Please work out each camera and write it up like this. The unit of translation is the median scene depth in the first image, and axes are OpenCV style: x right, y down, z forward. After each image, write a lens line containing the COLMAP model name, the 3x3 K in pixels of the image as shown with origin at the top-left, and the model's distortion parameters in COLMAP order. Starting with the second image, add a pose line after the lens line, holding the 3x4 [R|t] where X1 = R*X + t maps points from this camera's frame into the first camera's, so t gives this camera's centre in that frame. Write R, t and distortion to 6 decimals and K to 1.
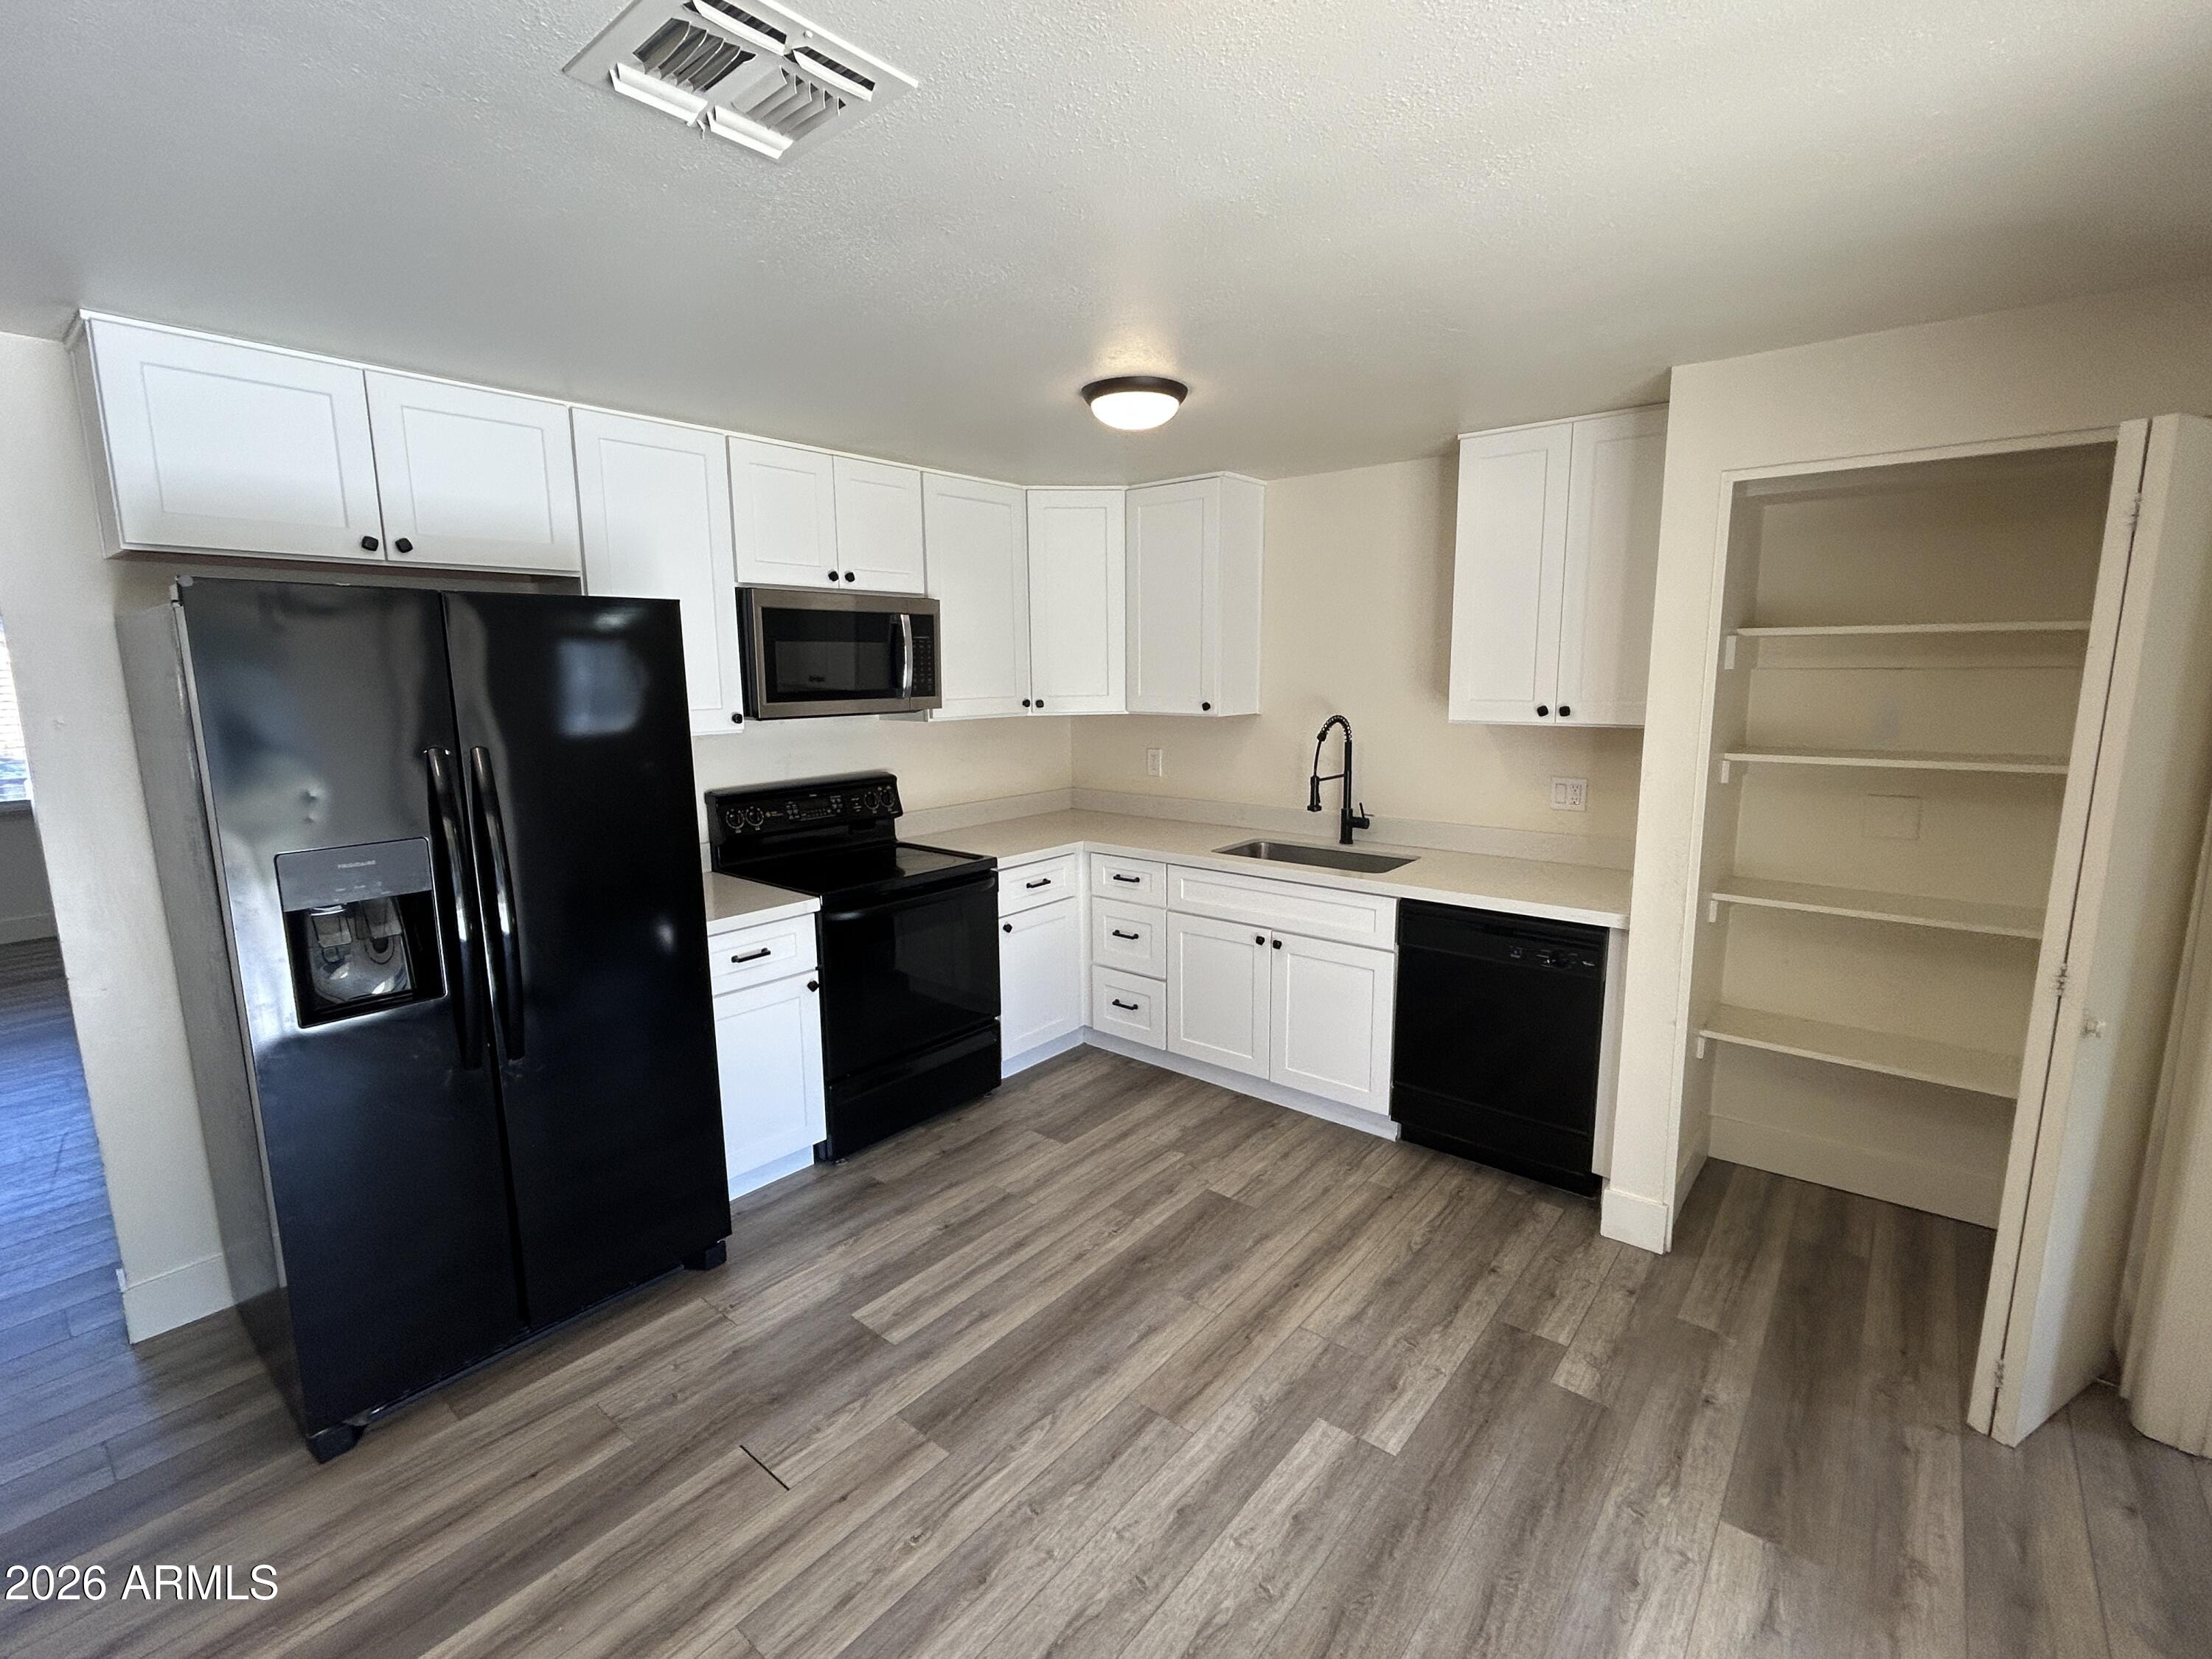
lens RADIAL K [[981.5, 0, 1108.3], [0, 981.5, 827.9], [0, 0, 1]] dist [0.003472, 0.000148]
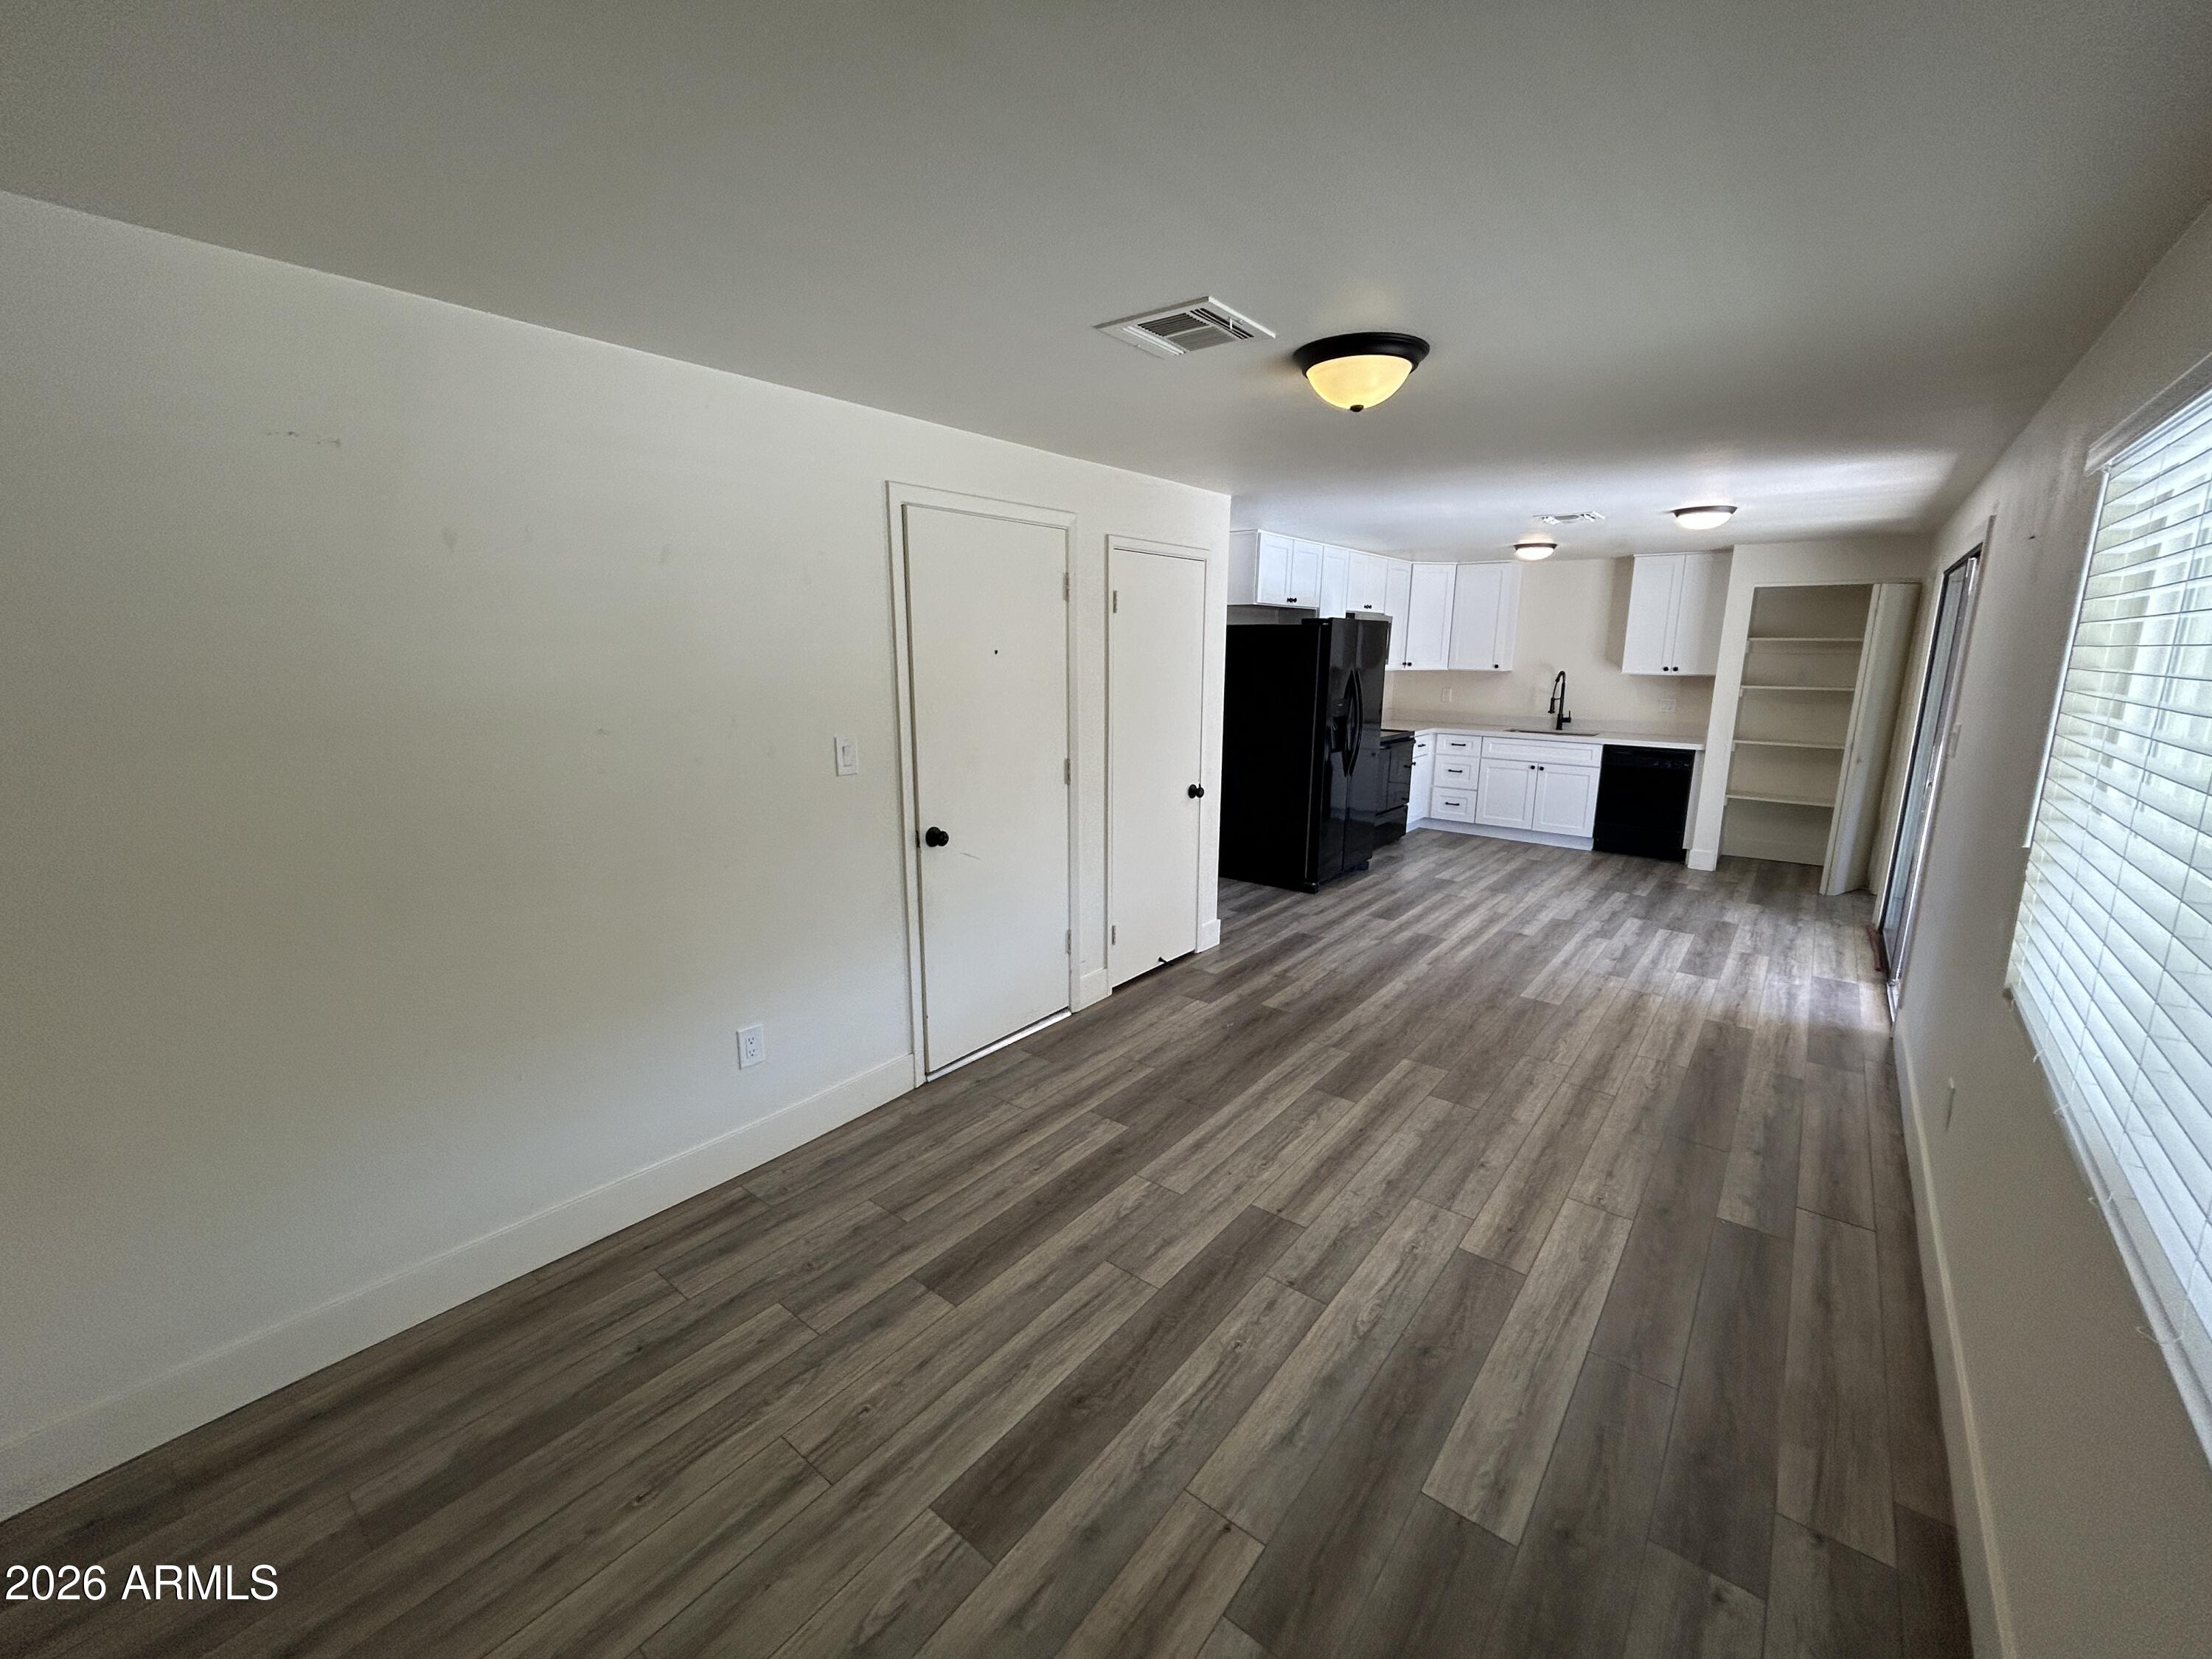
lens RADIAL K [[890.0, 0, 1103.5], [0, 890.0, 825.3], [0, 0, 1]] dist [-0.000221, 0.000069]
pose [[0.999678, 0.014114, 0.021100, -1.003021], [-0.014848, 0.999277, 0.035015, 0.214474], [-0.020591, -0.035317, 0.999164, -1.211758]]
